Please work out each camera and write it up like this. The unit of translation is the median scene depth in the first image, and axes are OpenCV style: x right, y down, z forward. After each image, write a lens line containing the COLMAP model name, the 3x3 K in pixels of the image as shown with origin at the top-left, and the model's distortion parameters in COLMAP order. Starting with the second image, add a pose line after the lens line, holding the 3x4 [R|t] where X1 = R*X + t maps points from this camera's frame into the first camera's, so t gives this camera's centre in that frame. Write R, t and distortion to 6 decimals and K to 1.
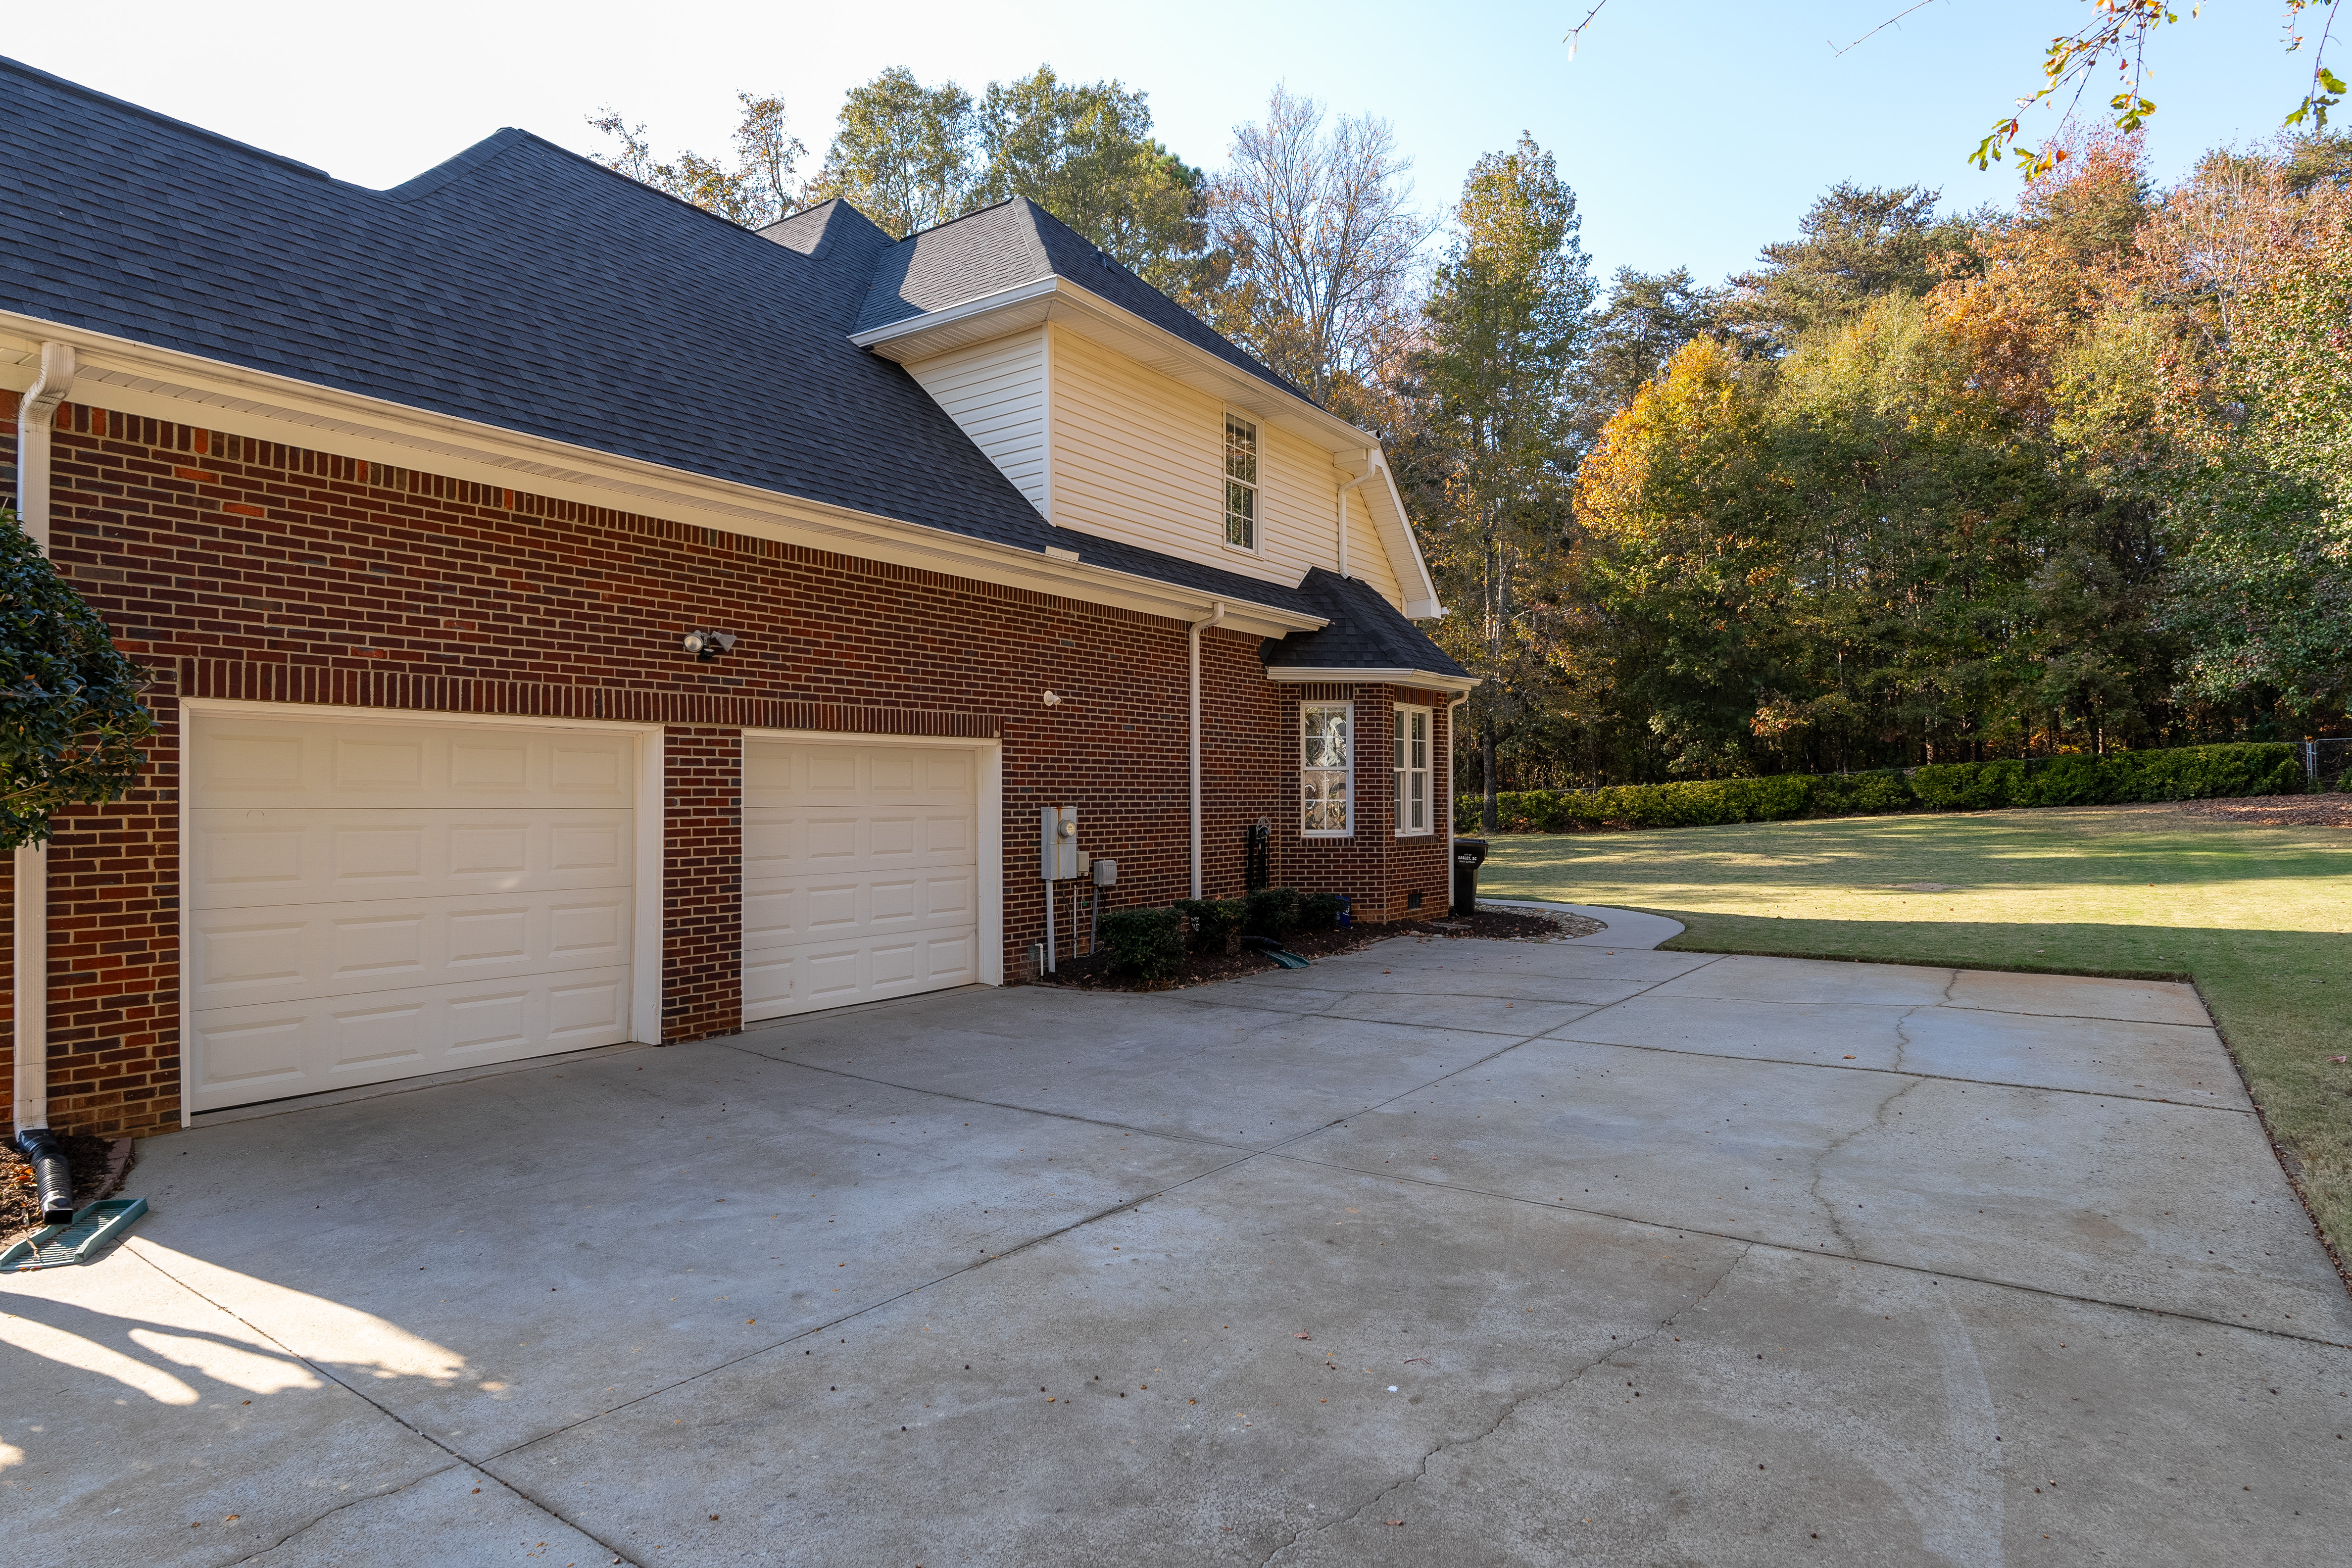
lens RADIAL K [[1308.1, 0, 1176.0], [0, 1308.1, 784.0], [0, 0, 1]] dist [-0.003130, -0.000620]
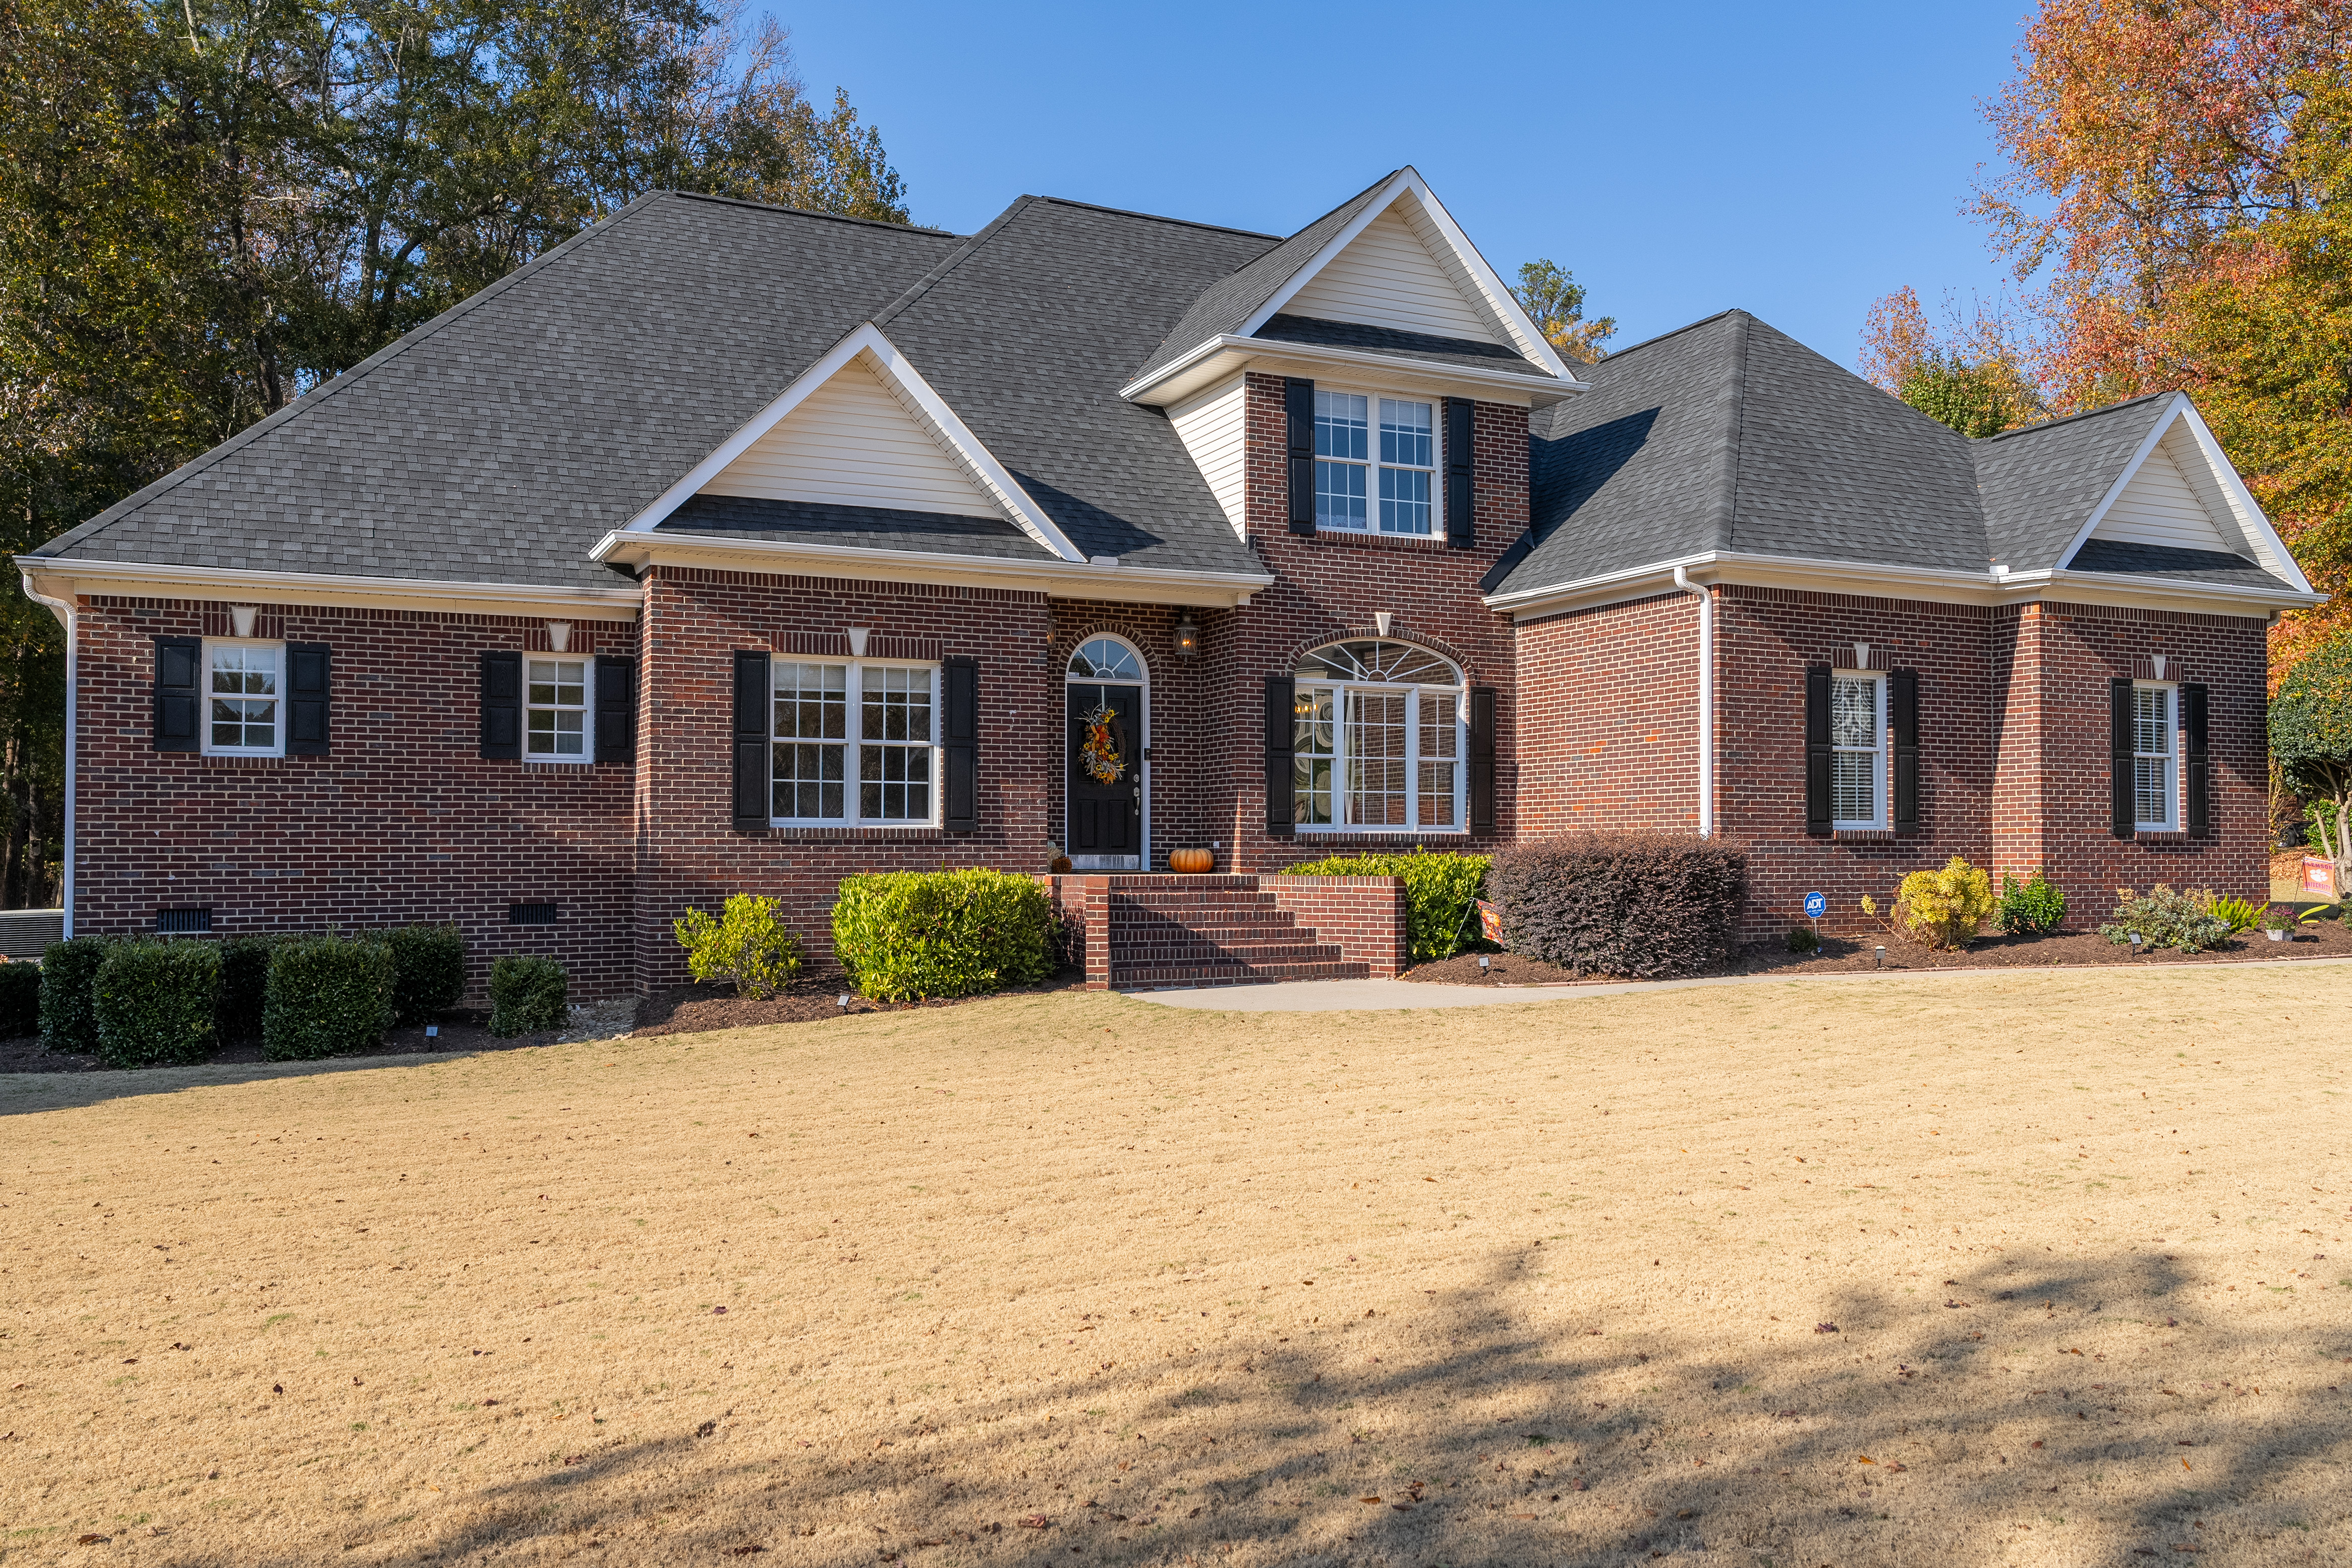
lens RADIAL K [[1914.7, 0, 1219.6], [0, 1914.7, 822.1], [0, 0, 1]] dist [-0.002224, 0.000864]
pose [[0.451649, 0.020620, 0.891958, -0.822020], [-0.007655, 0.999786, -0.019237, 0.026981], [-0.892163, 0.001860, 0.451710, 0.190022]]
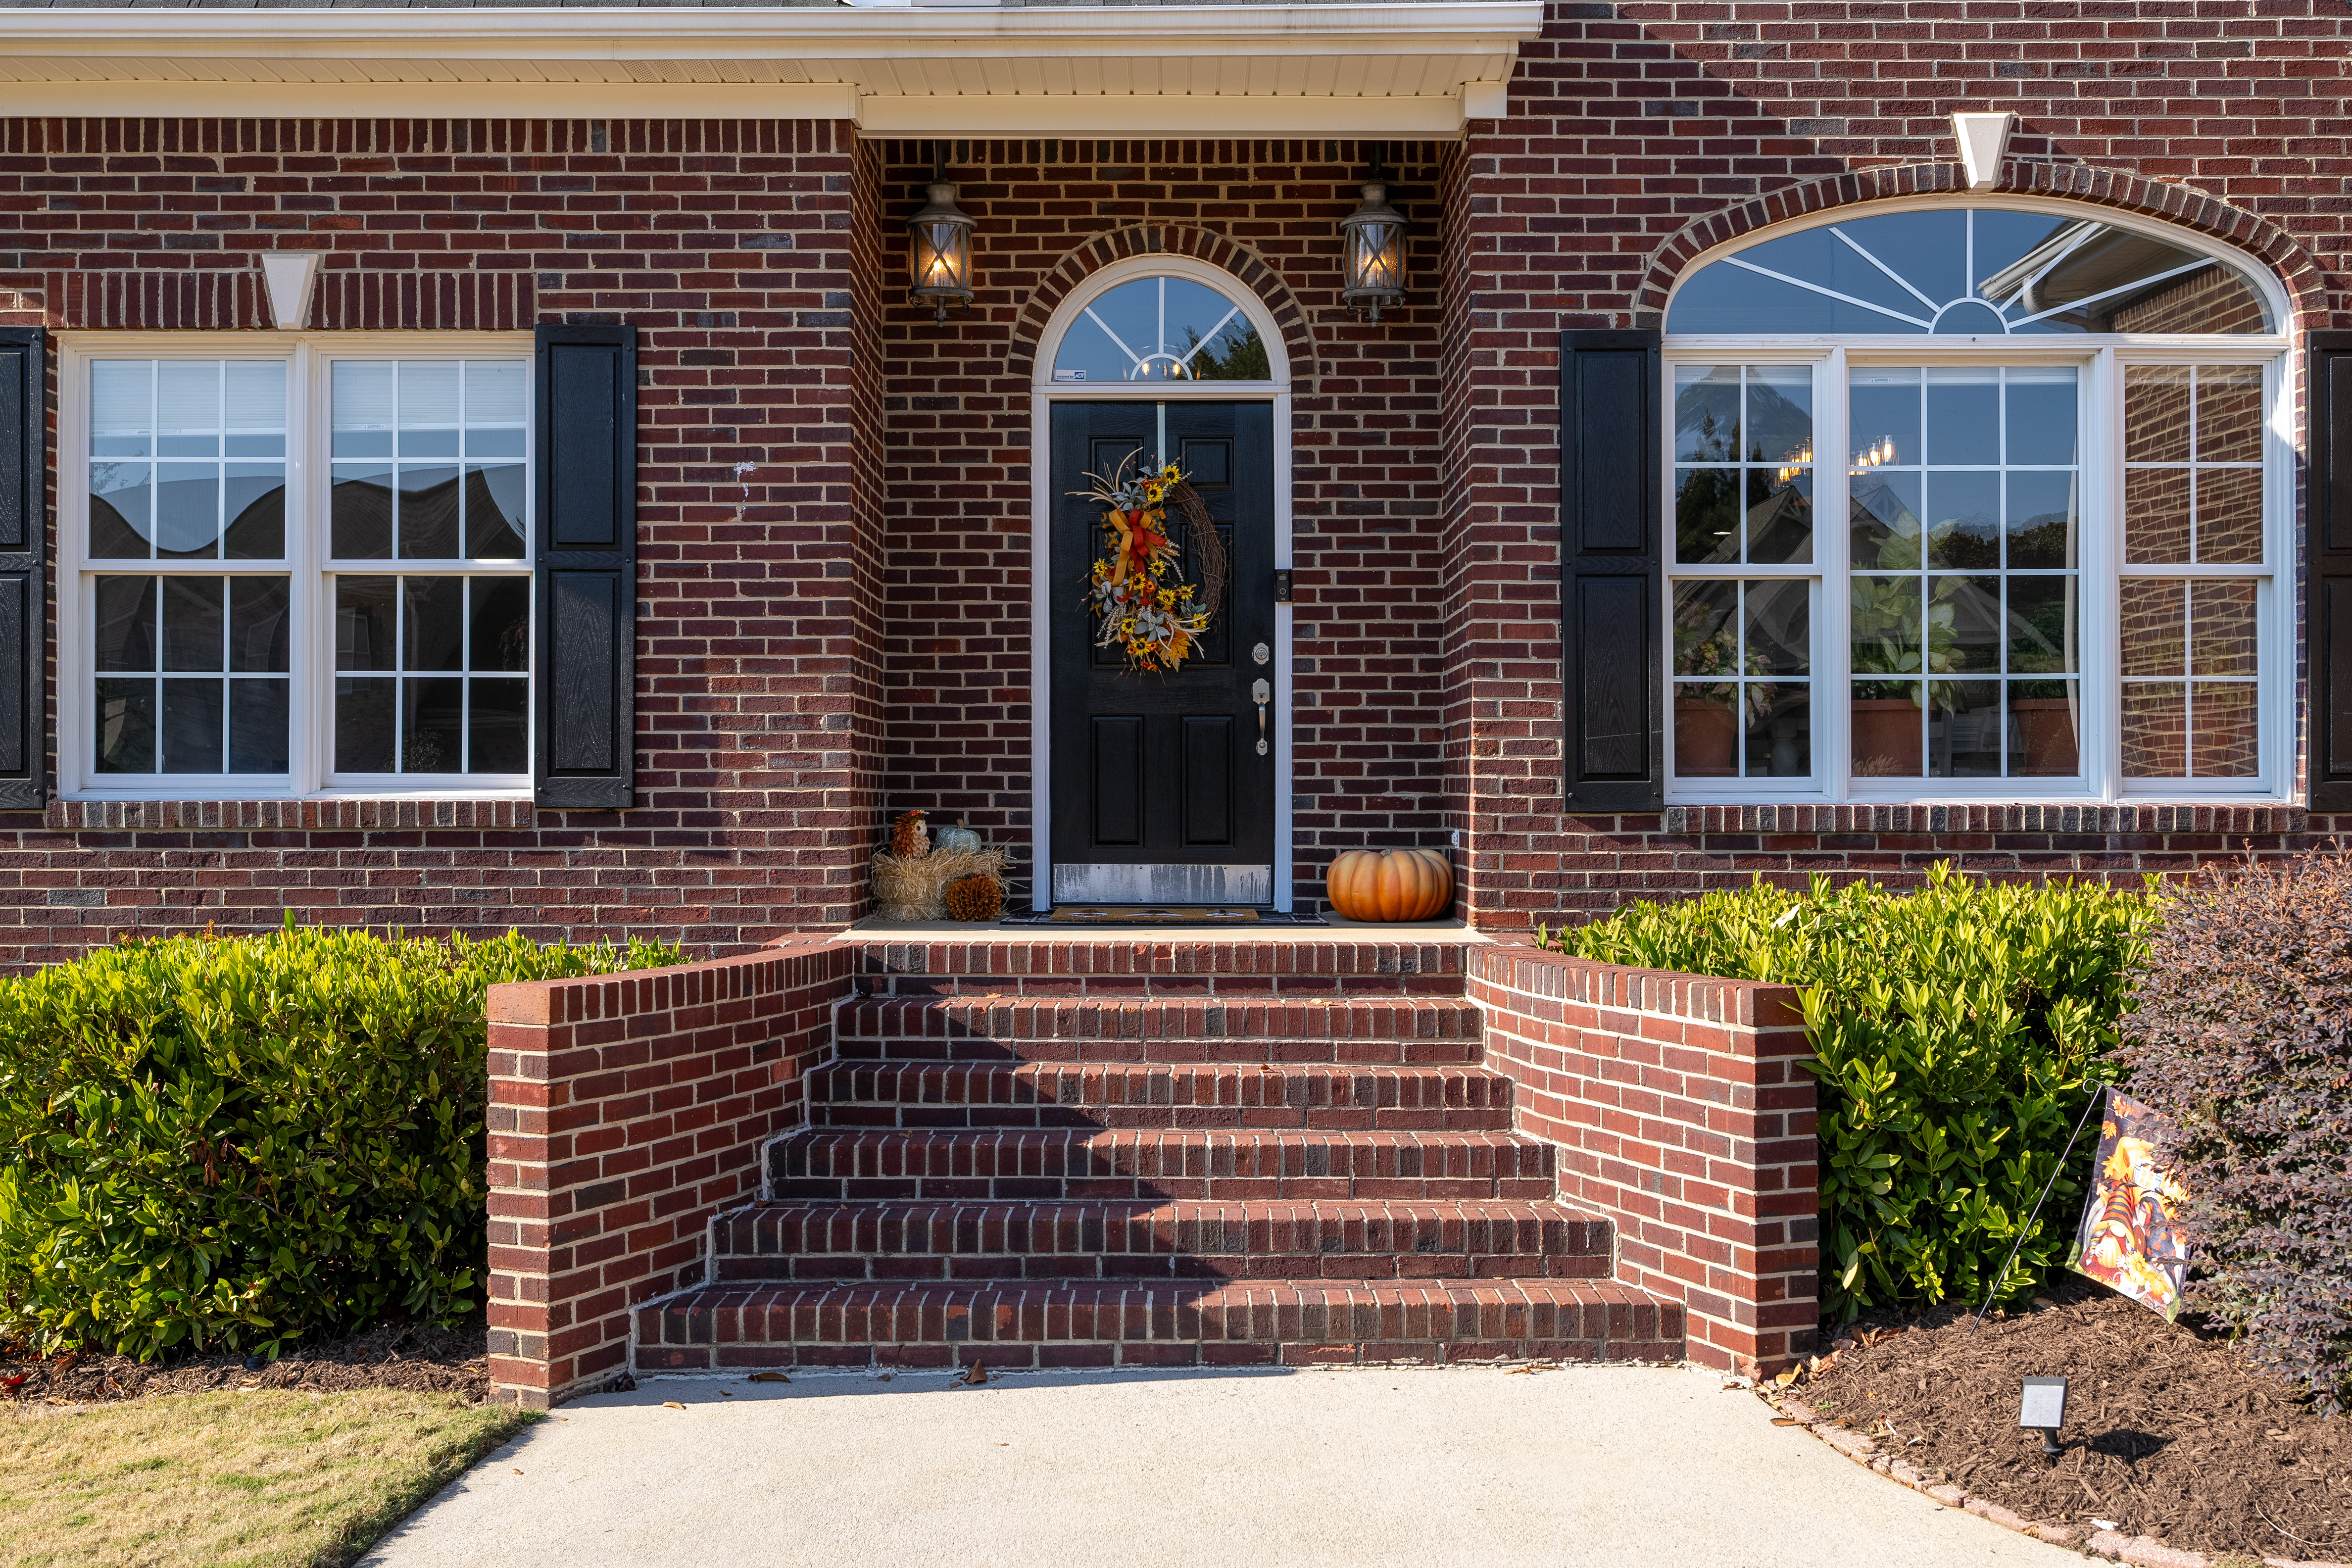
lens RADIAL K [[2370.9, 0, 1176.0], [0, 2370.9, 784.0], [0, 0, 1]] dist [-0.005205, 0.010859]
pose [[0.805946, 0.007437, 0.591943, -0.486135], [-0.007213, 0.999970, -0.002743, 0.018015], [-0.591946, -0.002059, 0.805975, 0.268068]]
